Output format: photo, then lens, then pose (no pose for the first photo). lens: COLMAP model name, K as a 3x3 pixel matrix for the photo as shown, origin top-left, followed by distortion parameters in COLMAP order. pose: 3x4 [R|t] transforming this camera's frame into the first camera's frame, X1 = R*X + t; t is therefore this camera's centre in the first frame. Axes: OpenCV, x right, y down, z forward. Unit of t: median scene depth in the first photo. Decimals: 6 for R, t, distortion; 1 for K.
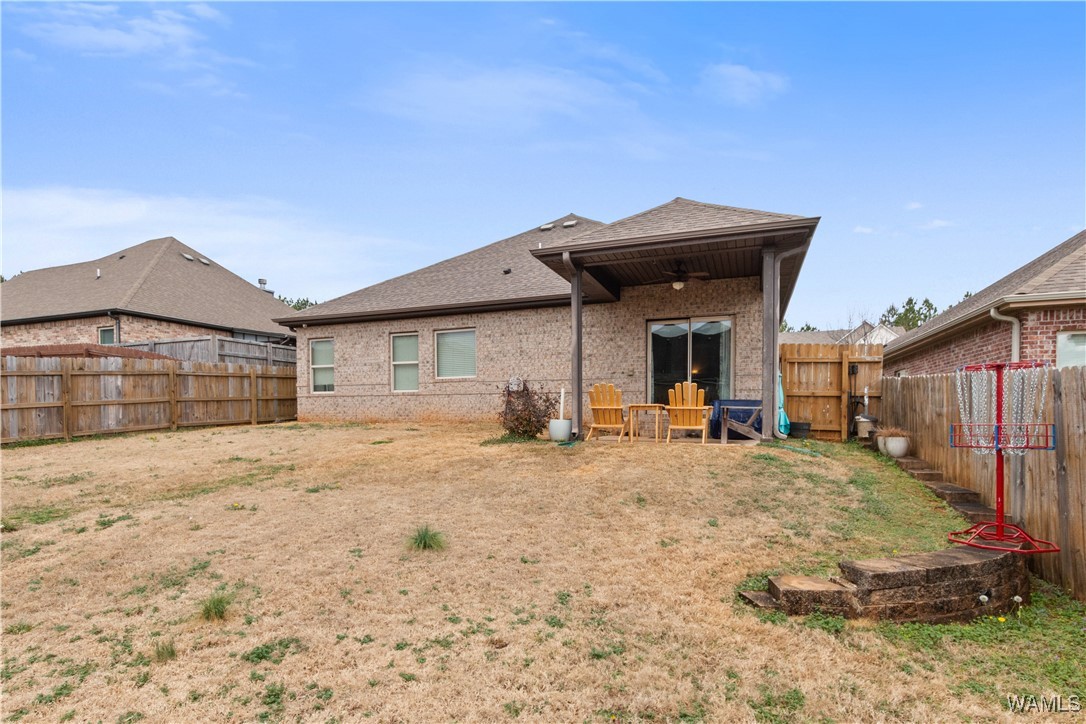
lens RADIAL K [[534.5, 0, 543.2], [0, 534.5, 418.2], [0, 0, 1]] dist [0.001596, 0.000087]
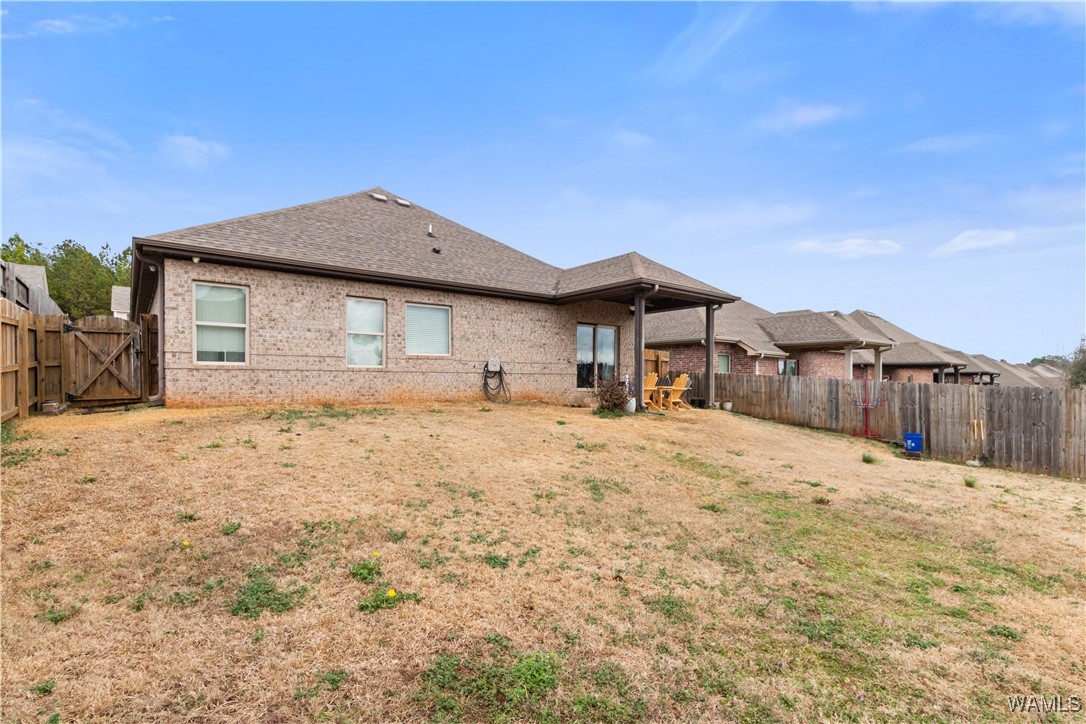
lens RADIAL K [[523.3, 0, 560.1], [0, 523.3, 356.0], [0, 0, 1]] dist [0.026444, 0.000094]
pose [[0.498217, 0.045548, 0.865855, -0.820420], [0.002015, 0.998556, -0.053689, -0.021250], [-0.867050, 0.028493, 0.497406, 0.311494]]
